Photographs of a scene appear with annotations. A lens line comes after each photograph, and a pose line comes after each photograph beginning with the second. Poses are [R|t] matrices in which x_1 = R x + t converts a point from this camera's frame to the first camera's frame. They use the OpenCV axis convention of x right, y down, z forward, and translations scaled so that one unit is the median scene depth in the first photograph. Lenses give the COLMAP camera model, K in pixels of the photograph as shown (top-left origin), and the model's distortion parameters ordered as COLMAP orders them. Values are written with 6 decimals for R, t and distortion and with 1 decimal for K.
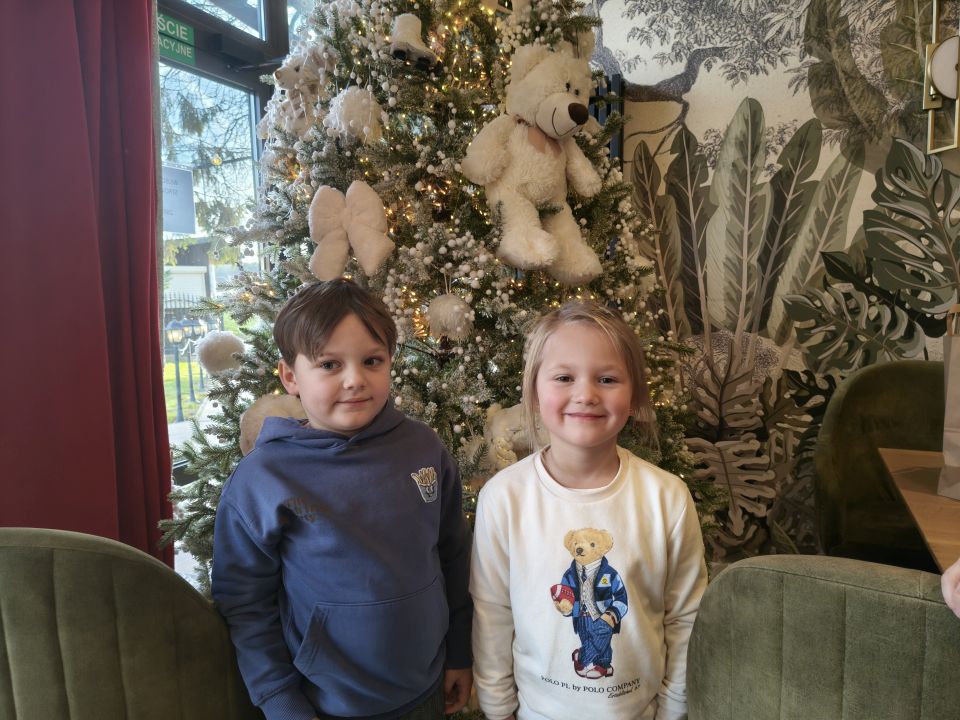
lens RADIAL K [[667.9, 0, 480.0], [0, 667.9, 360.0], [0, 0, 1]] dist [0.023698, -0.035337]
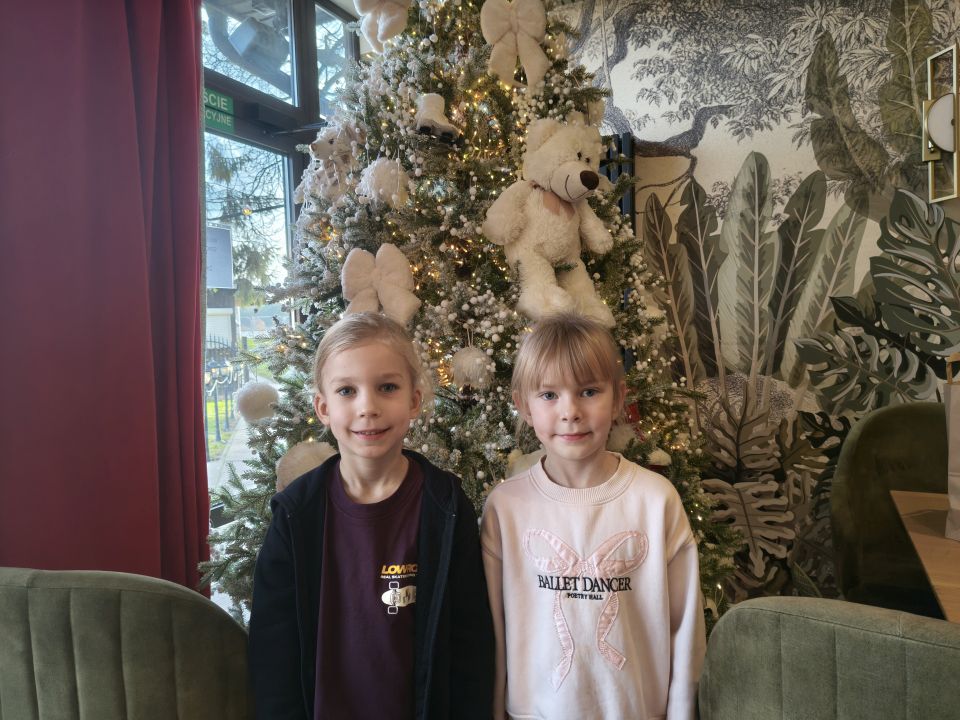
lens RADIAL K [[667.5, 0, 478.7], [0, 667.5, 352.2], [0, 0, 1]] dist [0.028551, -0.041522]
pose [[0.999462, -0.009521, -0.031381, -0.000716], [0.007427, 0.997780, -0.066186, -0.012644], [0.031941, 0.065917, 0.997314, -0.043869]]
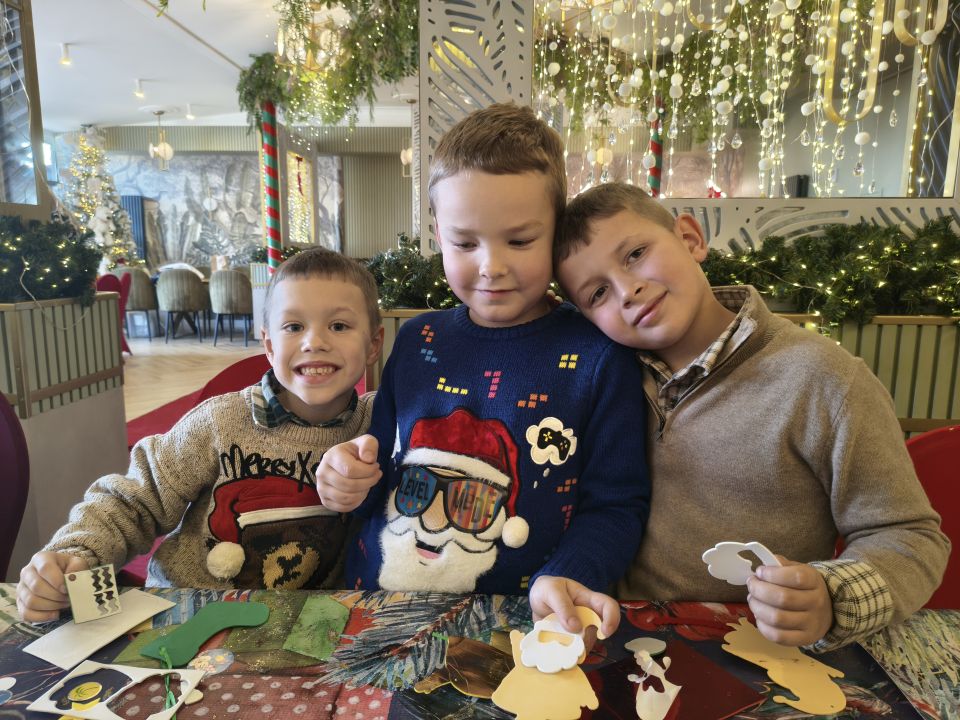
lens RADIAL K [[667.5, 0, 478.7], [0, 667.5, 352.2], [0, 0, 1]] dist [0.028551, -0.041522]
pose [[0.943187, -0.021451, 0.331570, 0.848423], [0.006555, 0.998921, 0.045978, 0.381010], [-0.332198, -0.041193, 0.942310, -3.882636]]
